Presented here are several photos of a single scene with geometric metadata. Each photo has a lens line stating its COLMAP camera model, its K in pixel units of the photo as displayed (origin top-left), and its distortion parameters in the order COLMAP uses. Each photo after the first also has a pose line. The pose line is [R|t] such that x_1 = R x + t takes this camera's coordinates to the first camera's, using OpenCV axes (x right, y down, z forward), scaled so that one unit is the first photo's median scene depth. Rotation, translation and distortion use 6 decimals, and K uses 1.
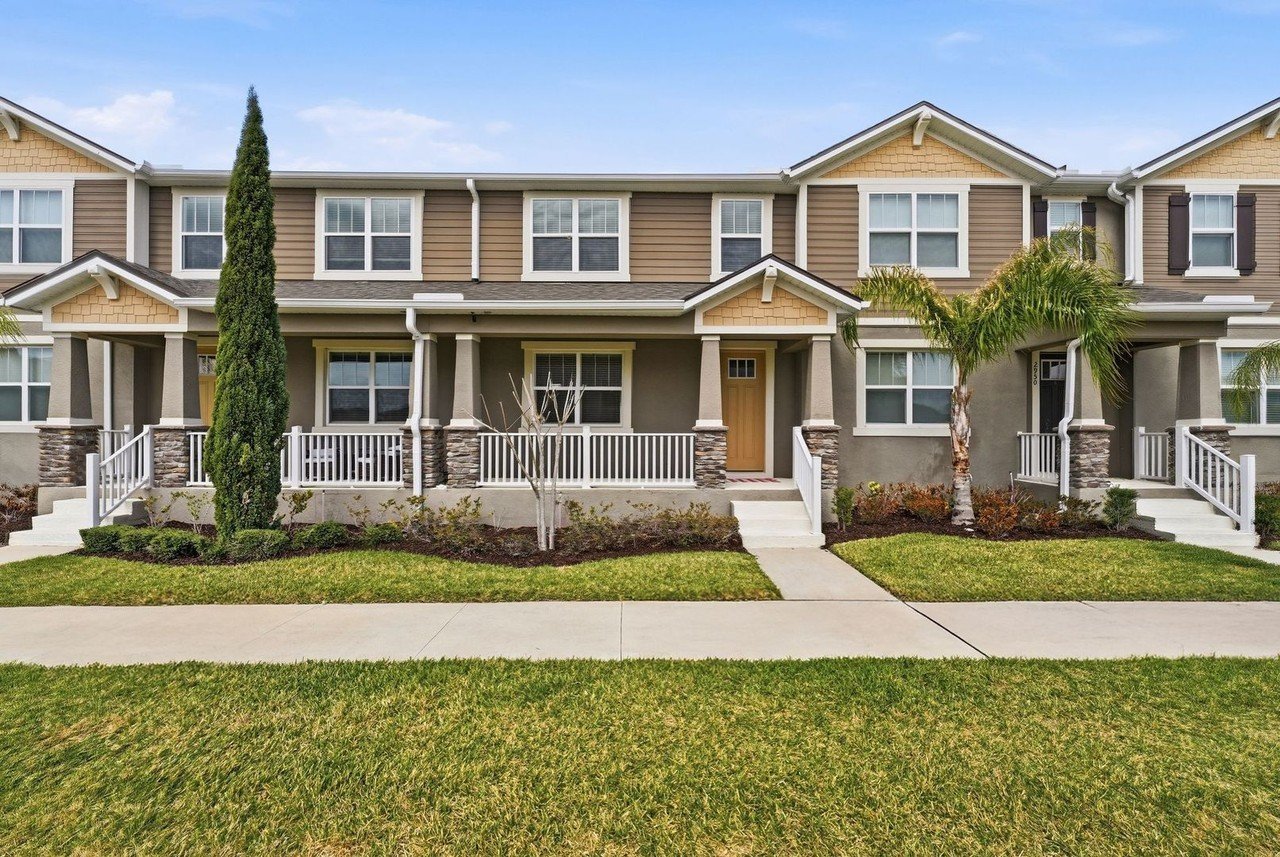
lens RADIAL K [[555.9, 0, 647.5], [0, 555.9, 427.4], [0, 0, 1]] dist [-0.012425, 0.000646]
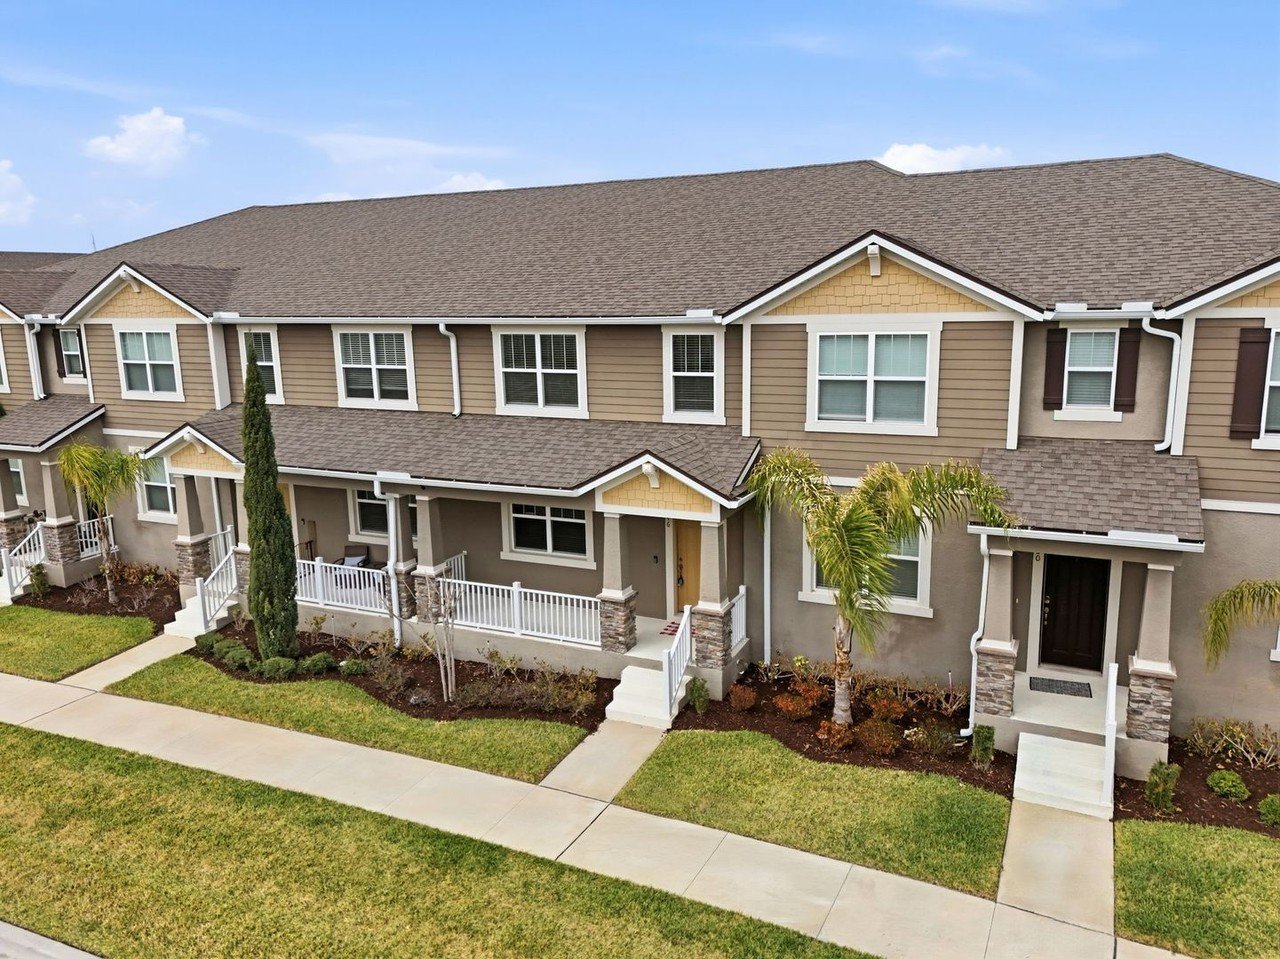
lens RADIAL K [[979.9, 0, 638.3], [0, 979.9, 480.5], [0, 0, 1]] dist [0.007866, 0.000519]
pose [[0.892994, 0.069250, -0.444710, 0.978634], [0.027476, 0.977861, 0.207443, -0.608359], [0.449230, -0.197464, 0.871321, -0.573634]]
